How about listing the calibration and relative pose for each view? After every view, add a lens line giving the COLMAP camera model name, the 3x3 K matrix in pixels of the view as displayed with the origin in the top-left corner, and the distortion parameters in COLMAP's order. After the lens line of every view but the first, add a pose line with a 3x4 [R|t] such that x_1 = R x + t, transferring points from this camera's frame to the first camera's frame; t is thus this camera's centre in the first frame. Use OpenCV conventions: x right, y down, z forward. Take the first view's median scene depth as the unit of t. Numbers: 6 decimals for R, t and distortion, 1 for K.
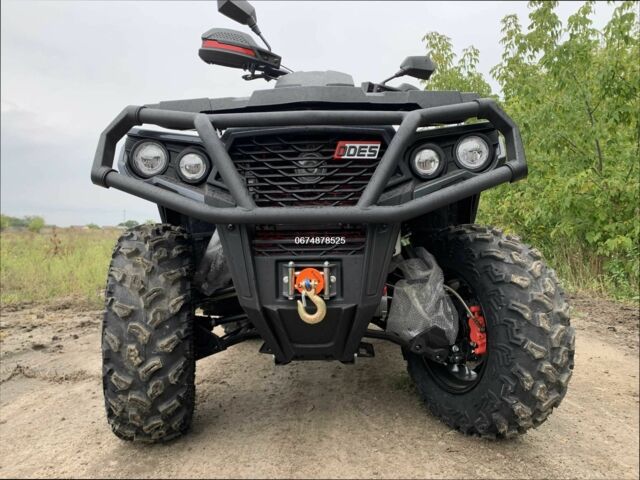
lens RADIAL K [[495.9, 0, 315.8], [0, 495.9, 238.4], [0, 0, 1]] dist [0.039120, -0.045496]
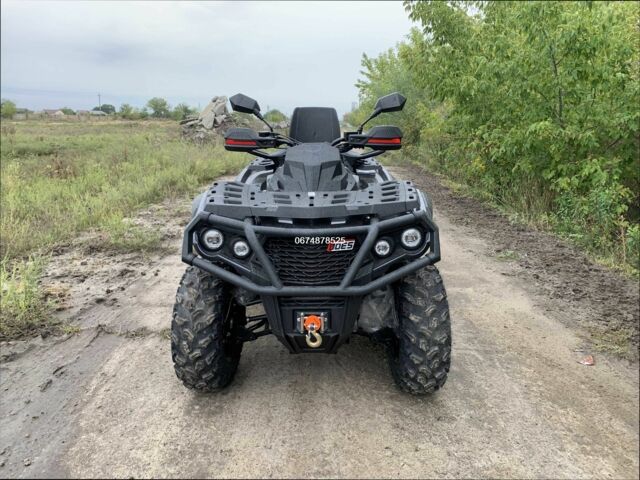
lens RADIAL K [[495.9, 0, 310.1], [0, 495.9, 239.6], [0, 0, 1]] dist [0.039120, -0.045496]
pose [[0.999733, -0.001683, 0.023044, -0.049358], [-0.003643, 0.973390, 0.229126, -0.485448], [-0.022816, -0.229148, 0.973124, -0.525762]]
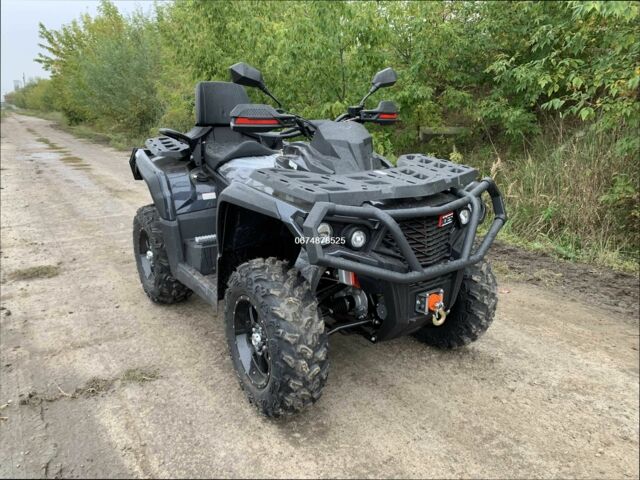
lens RADIAL K [[495.9, 0, 317.2], [0, 495.9, 242.9], [0, 0, 1]] dist [0.039120, -0.045496]
pose [[0.799779, -0.161434, 0.578181, -1.045990], [0.001696, 0.963765, 0.266748, -0.459687], [-0.600292, -0.212359, 0.771073, -0.047059]]
